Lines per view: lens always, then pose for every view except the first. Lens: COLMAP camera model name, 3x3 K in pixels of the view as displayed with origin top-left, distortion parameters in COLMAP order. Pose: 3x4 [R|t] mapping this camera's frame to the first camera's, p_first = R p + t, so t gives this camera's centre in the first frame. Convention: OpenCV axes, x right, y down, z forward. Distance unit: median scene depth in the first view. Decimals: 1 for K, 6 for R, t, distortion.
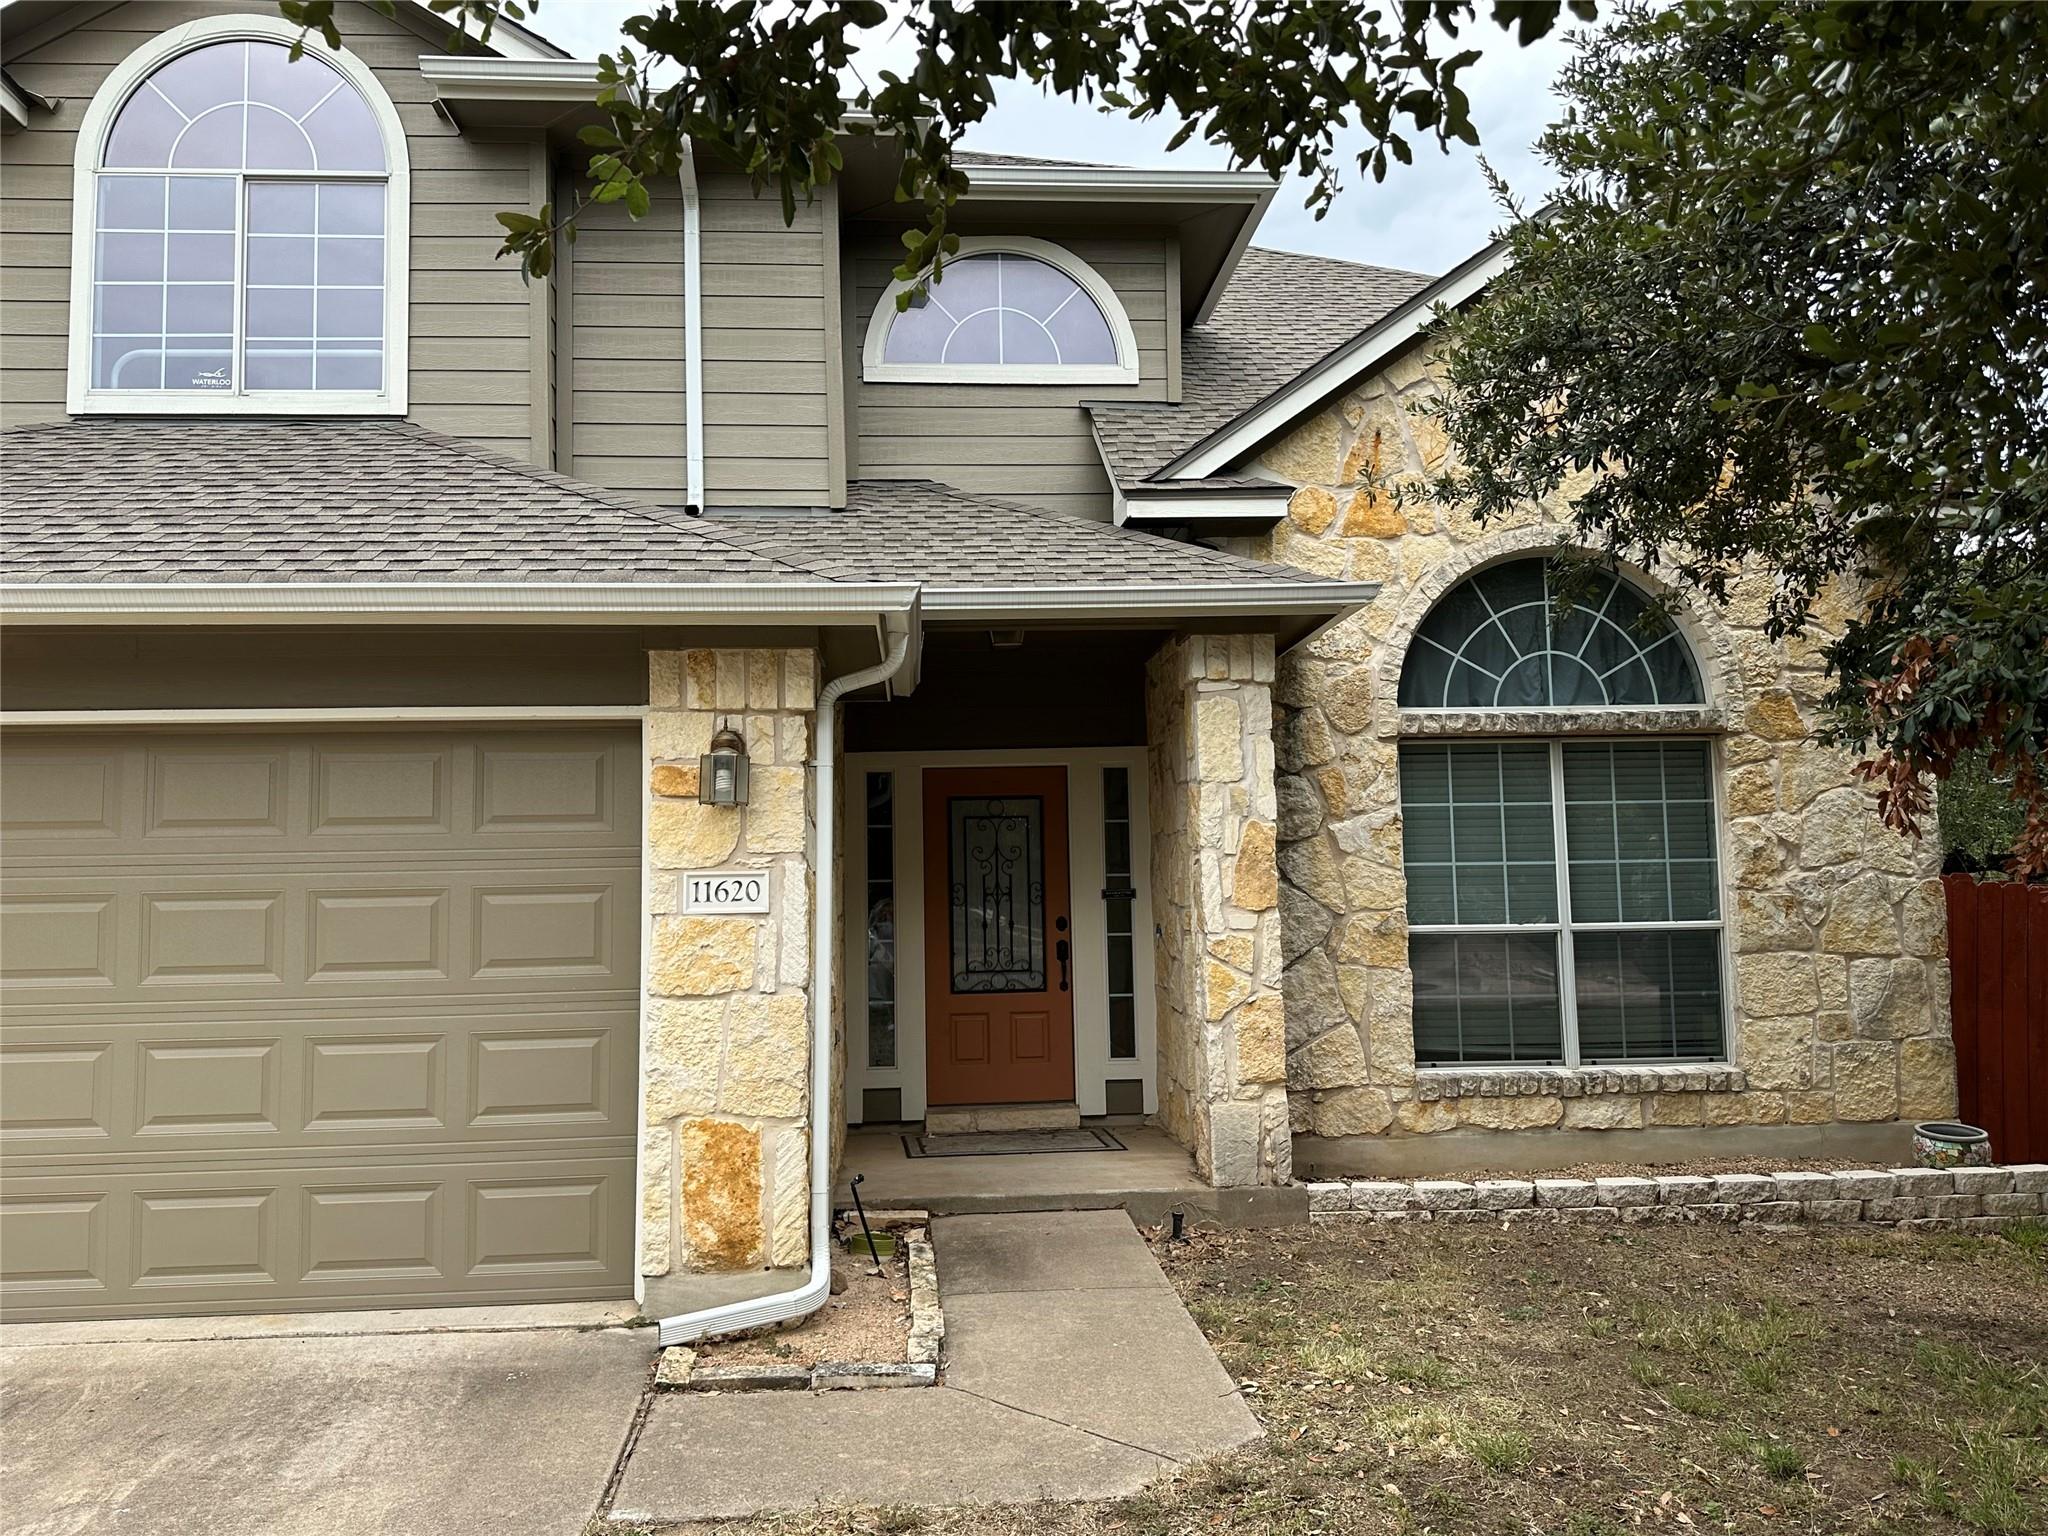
lens RADIAL K [[1533.3, 0, 1024.0], [0, 1533.3, 768.0], [0, 0, 1]] dist [0.216659, -0.405245]
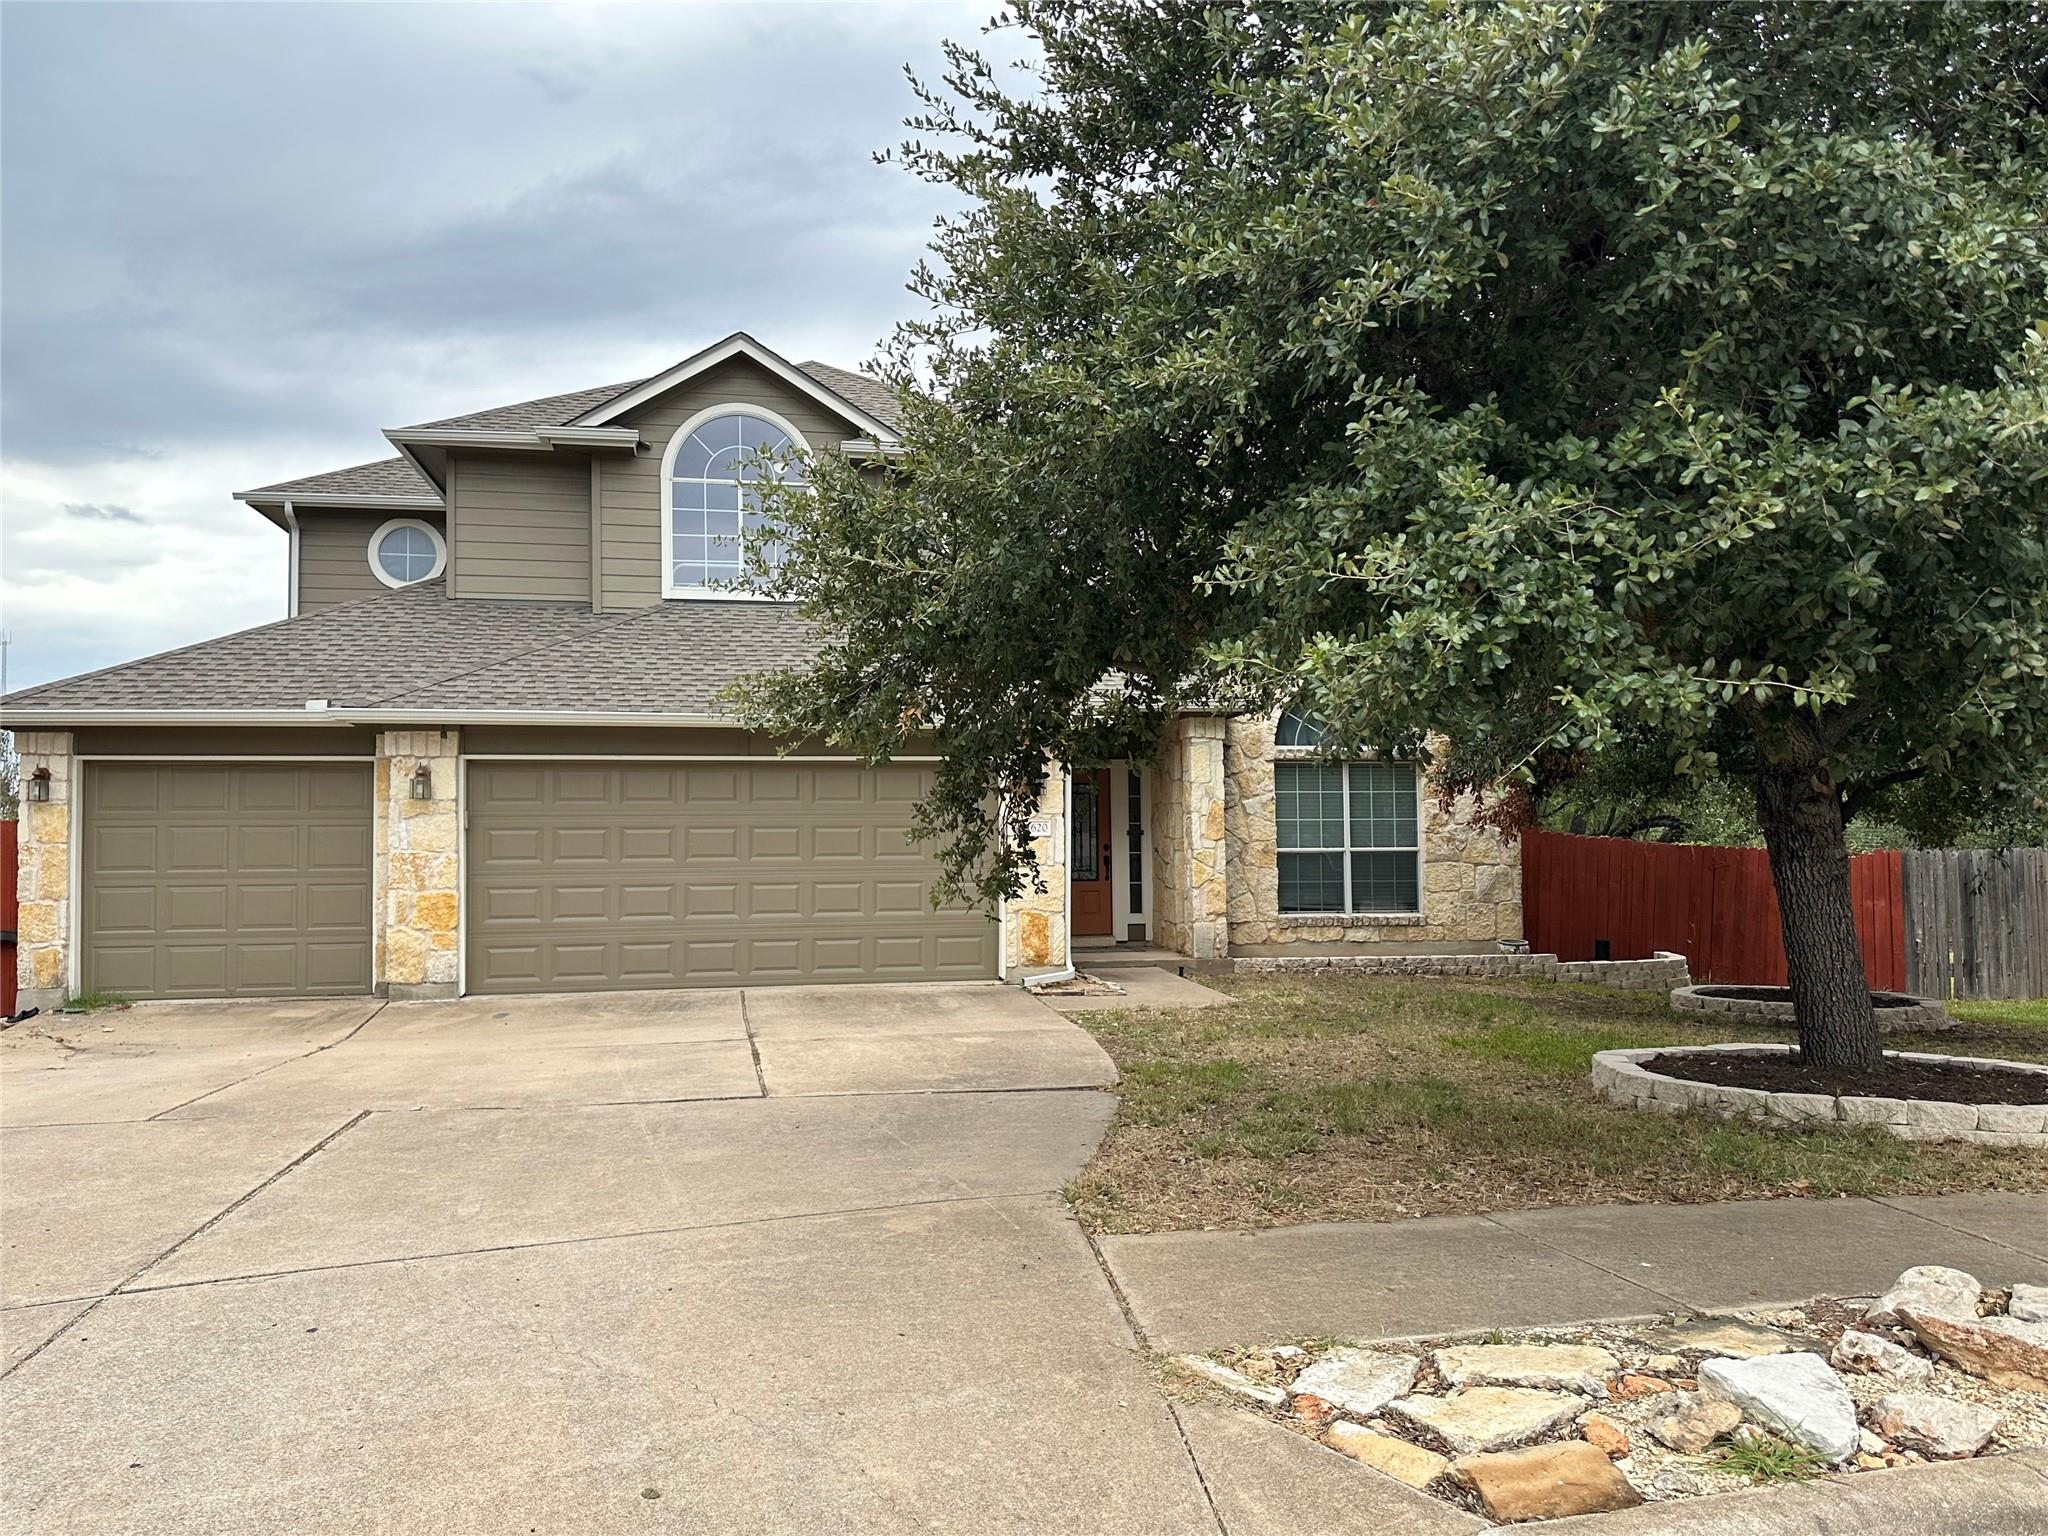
lens RADIAL K [[1533.3, 0, 1024.0], [0, 1533.3, 768.0], [0, 0, 1]] dist [0.216659, -0.405245]
pose [[0.994268, 0.015998, 0.105710, -0.326165], [-0.019610, 0.999256, 0.033216, -0.073029], [-0.105100, -0.035098, 0.993842, -1.073343]]
